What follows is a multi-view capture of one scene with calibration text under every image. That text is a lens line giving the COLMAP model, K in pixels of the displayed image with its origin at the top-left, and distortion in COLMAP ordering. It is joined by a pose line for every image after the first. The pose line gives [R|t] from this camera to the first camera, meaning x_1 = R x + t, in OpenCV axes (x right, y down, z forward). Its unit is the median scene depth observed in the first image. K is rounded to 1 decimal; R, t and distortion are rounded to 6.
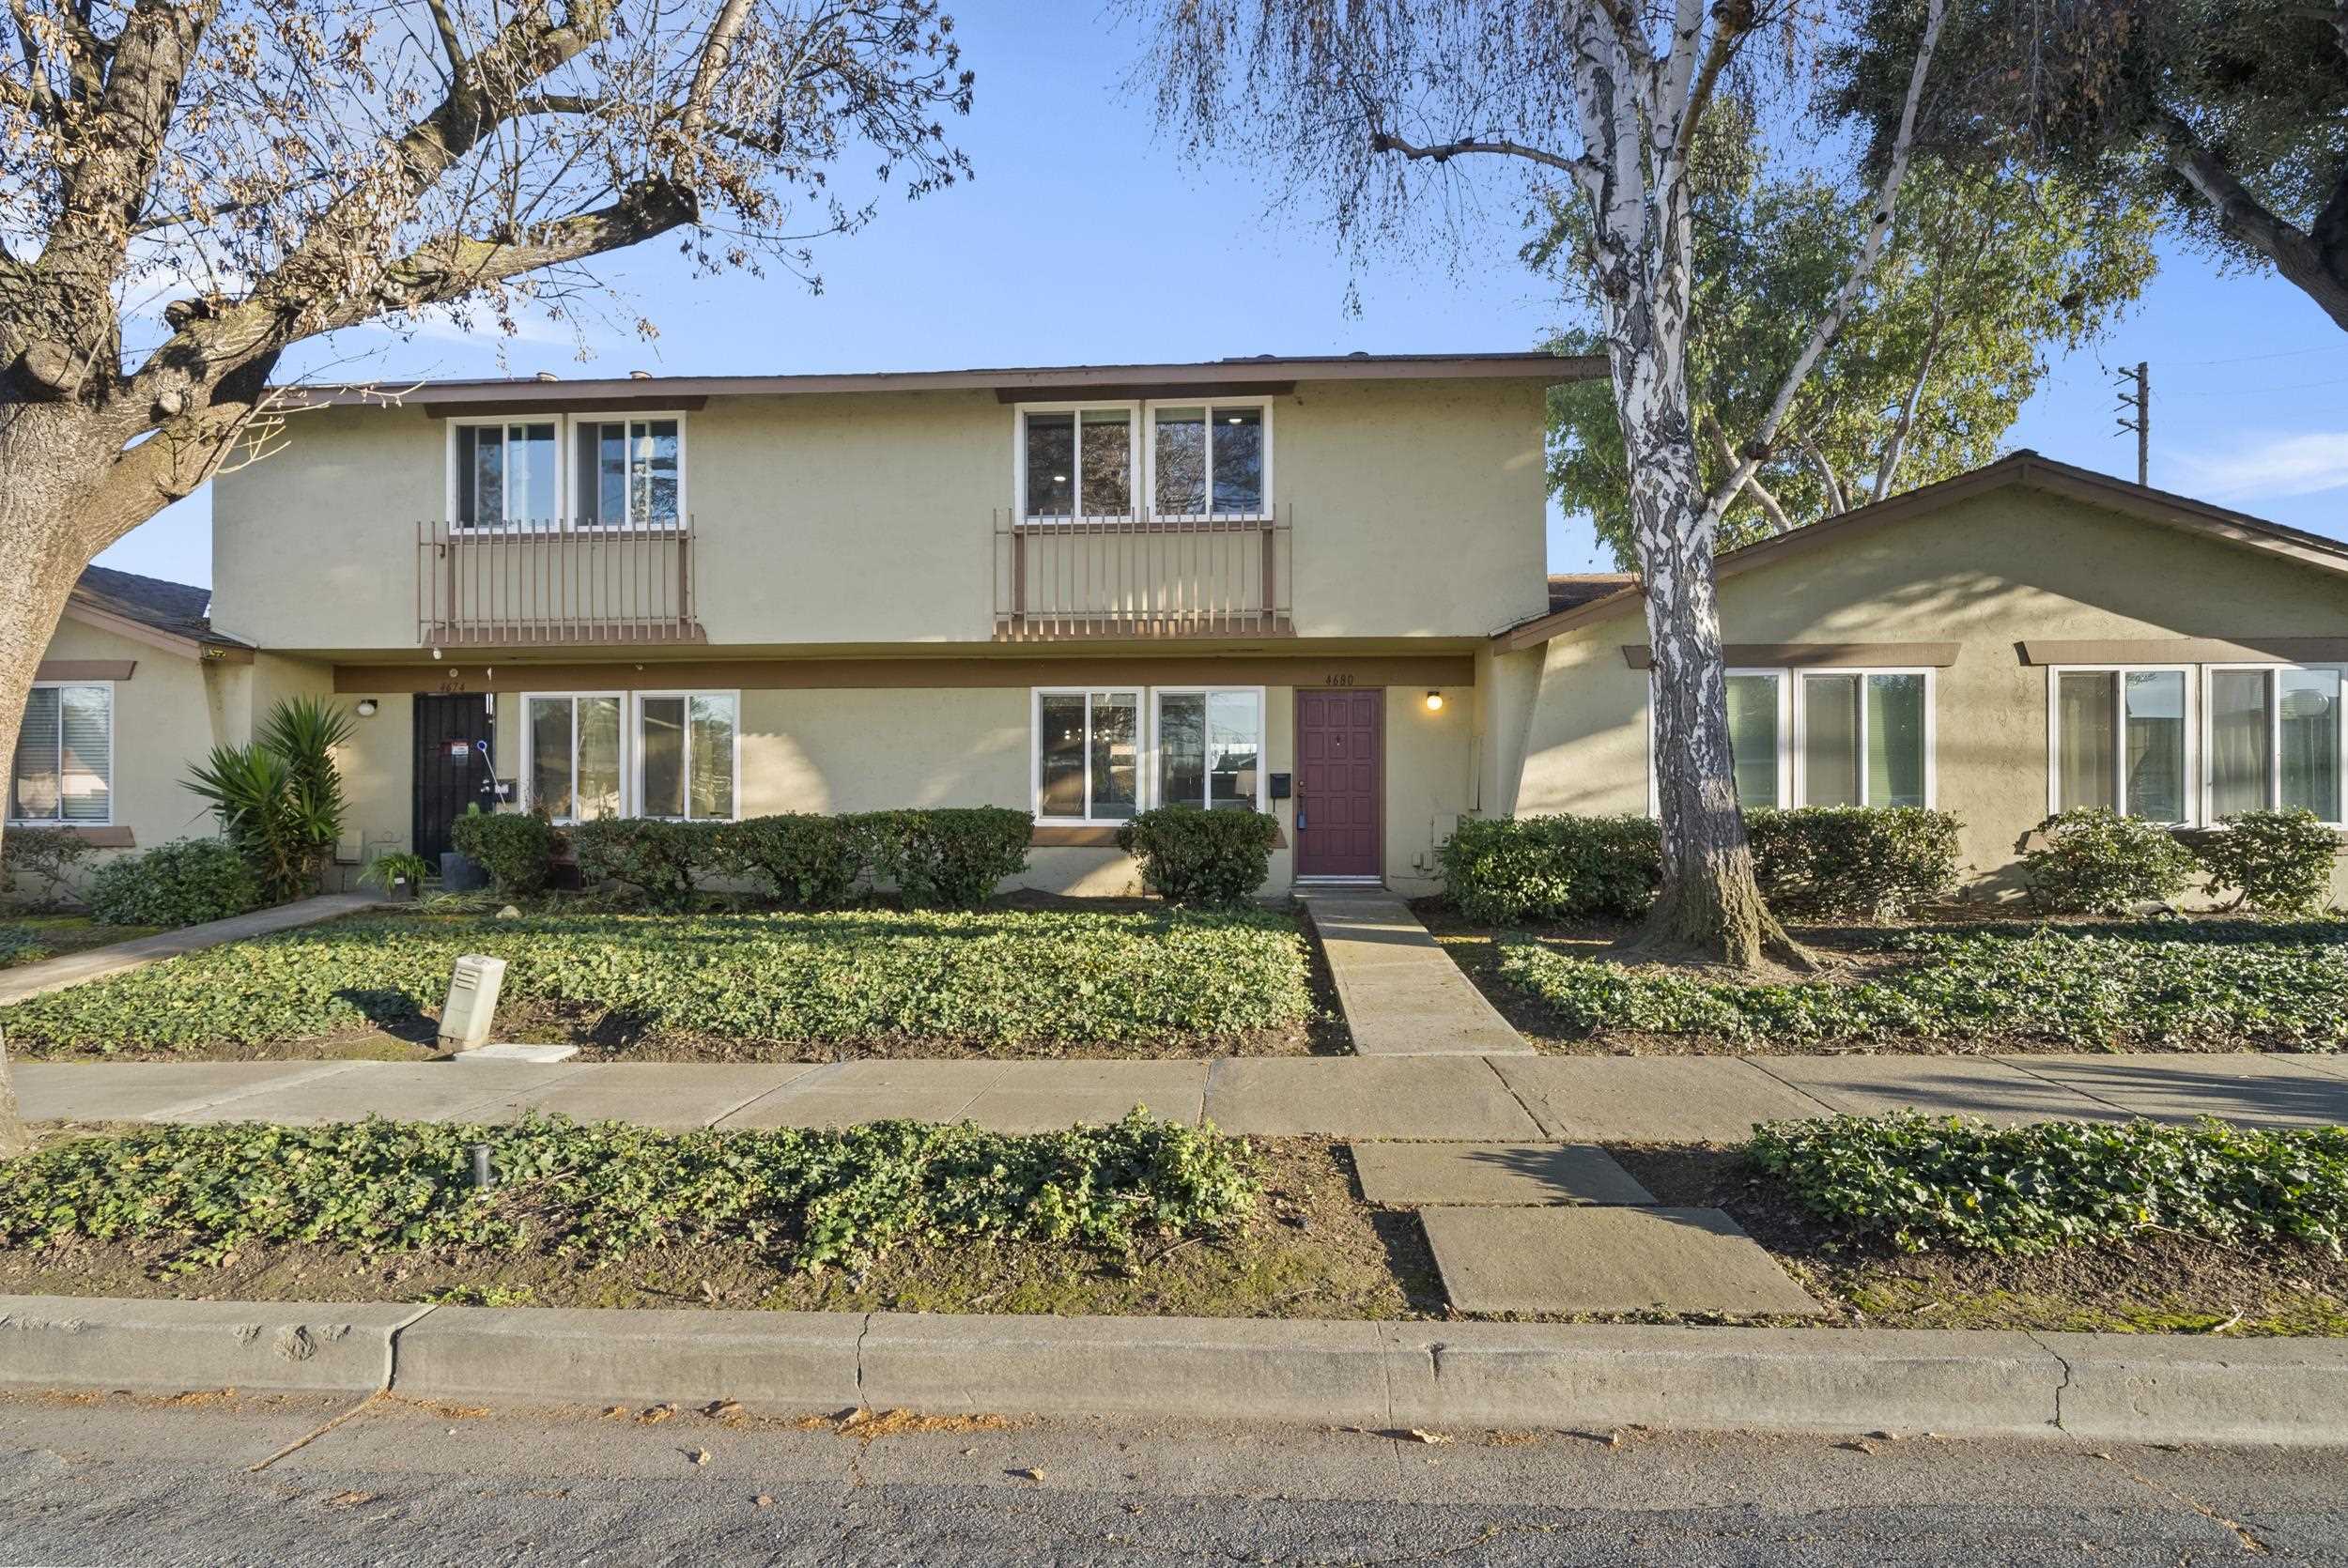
lens RADIAL K [[1075.6, 0, 1167.0], [0, 1075.6, 804.0], [0, 0, 1]] dist [-0.000771, -0.000161]
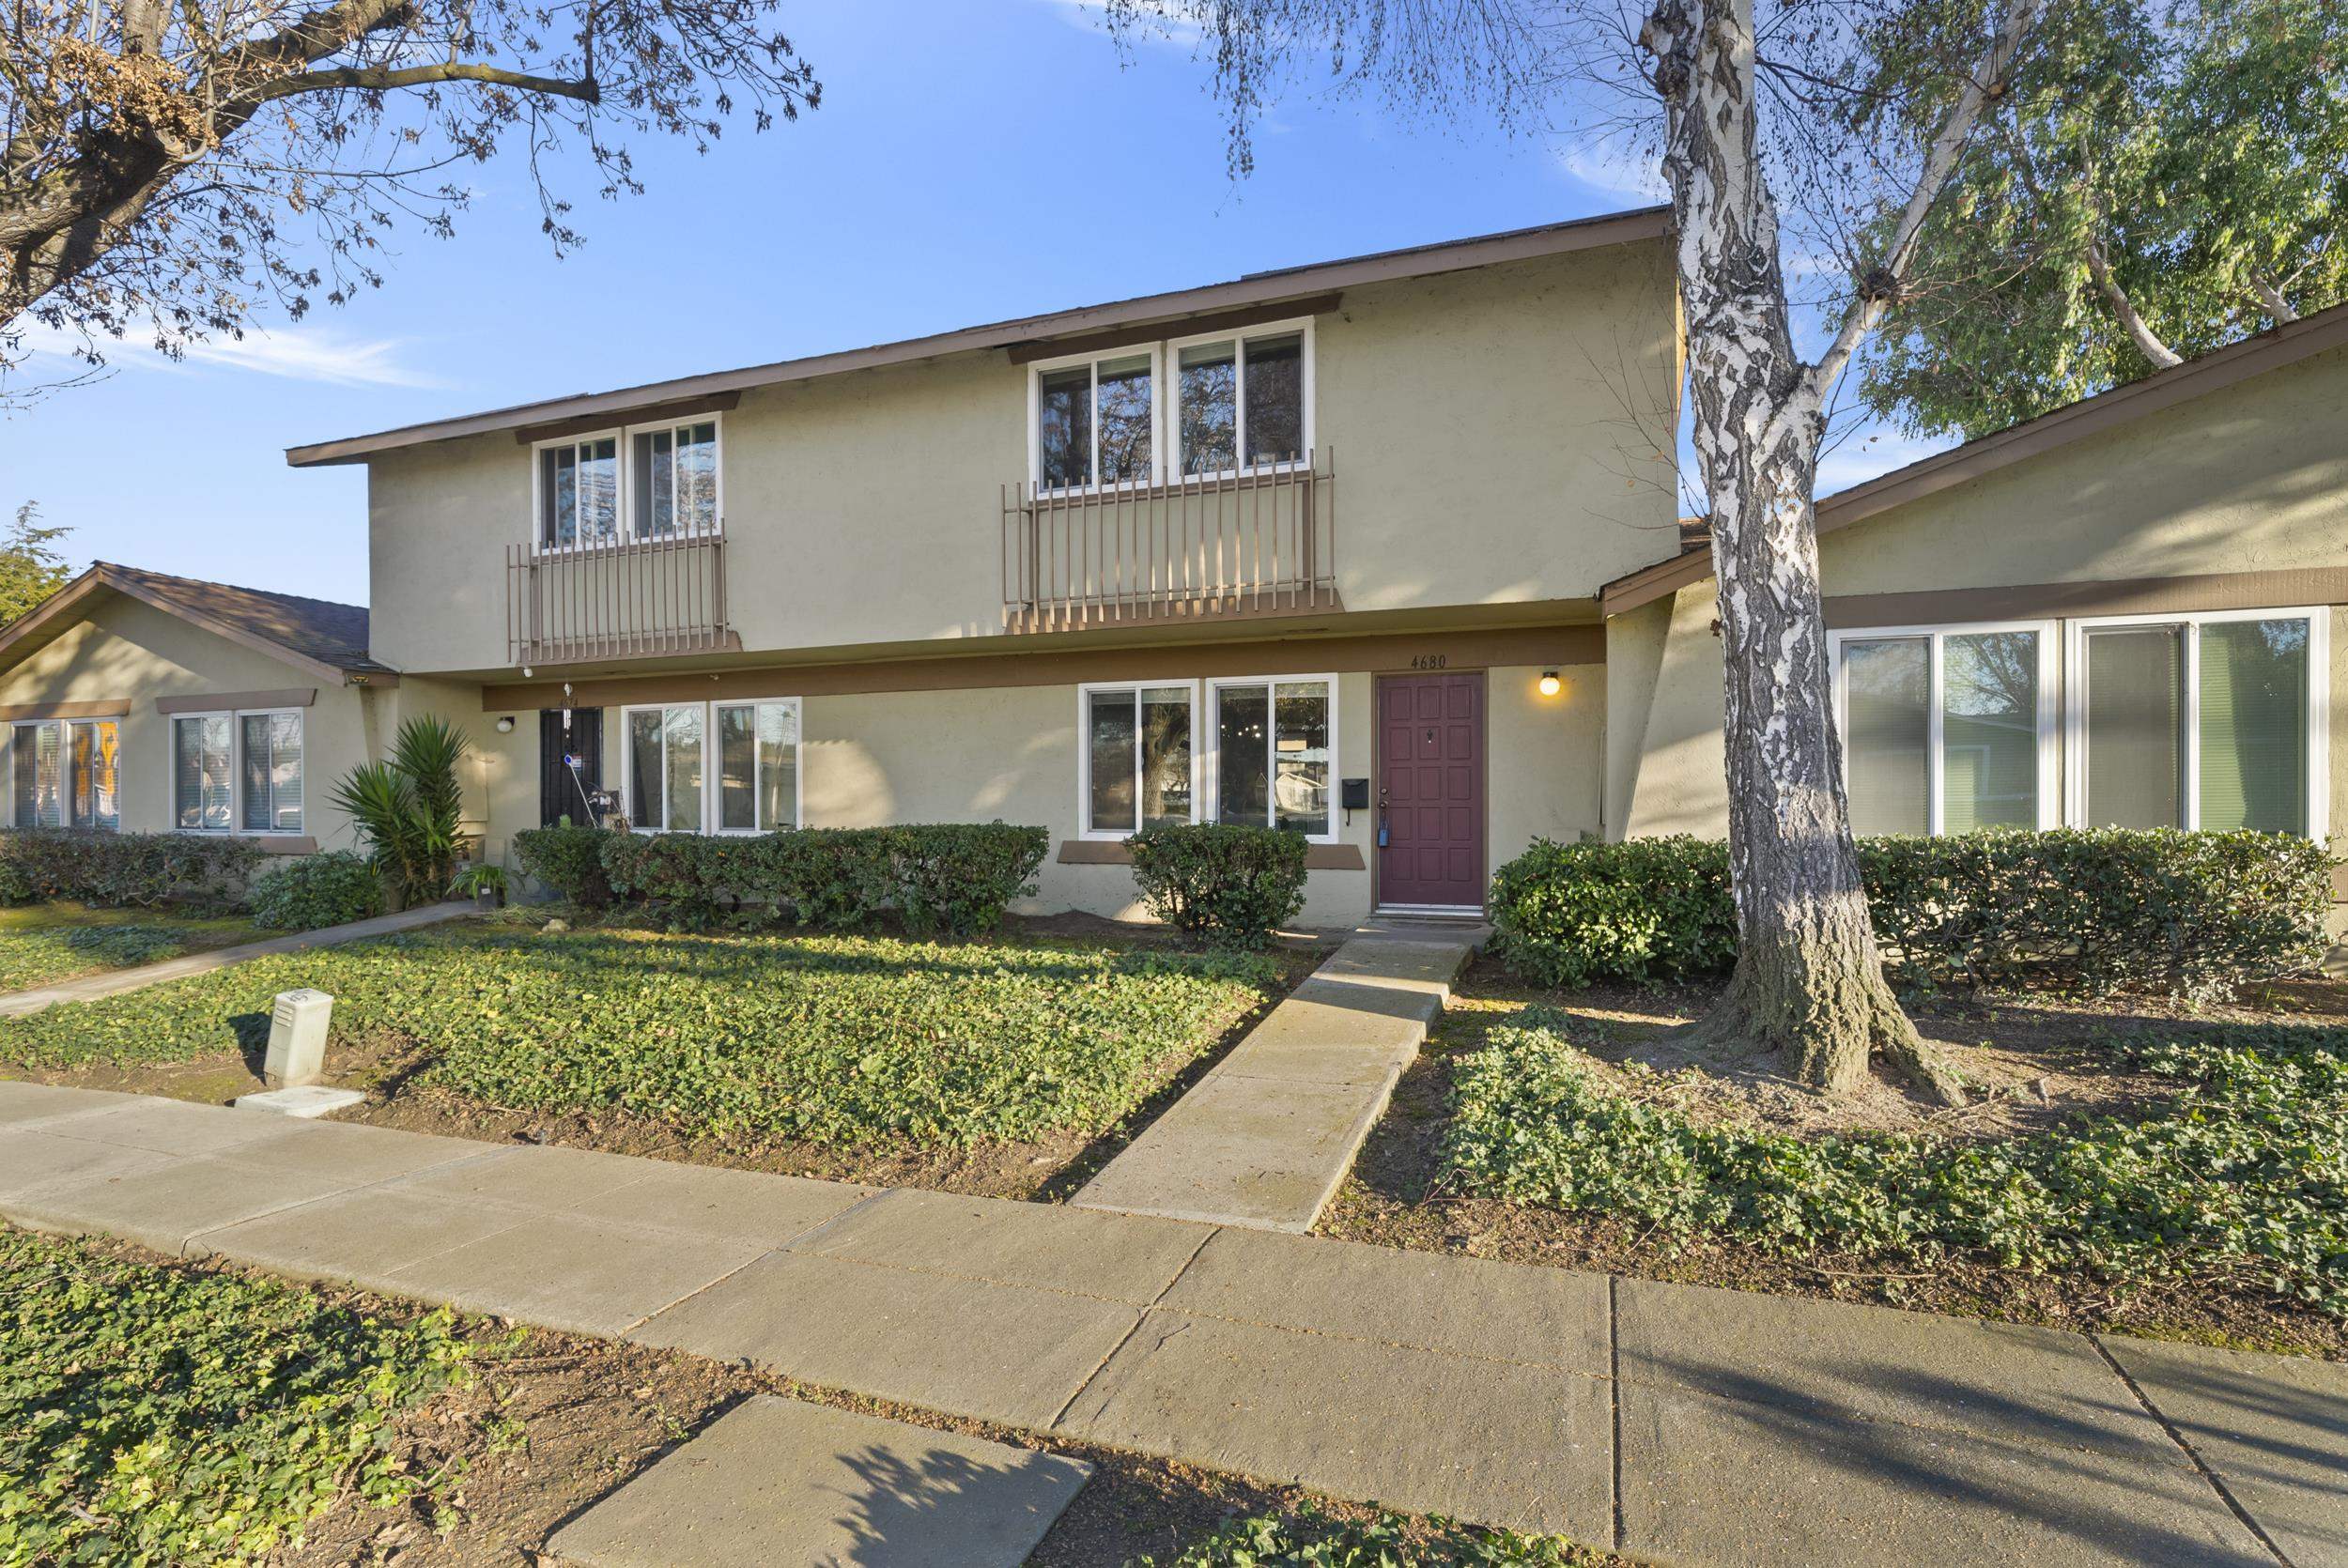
lens RADIAL K [[1102.4, 0, 1168.9], [0, 1102.4, 808.3], [0, 0, 1]] dist [-0.000021, -0.000055]
pose [[0.957231, -0.002005, -0.289317, 0.232831], [0.005539, 0.999920, 0.011398, -0.017788], [0.289271, -0.012513, 0.957165, 0.167766]]
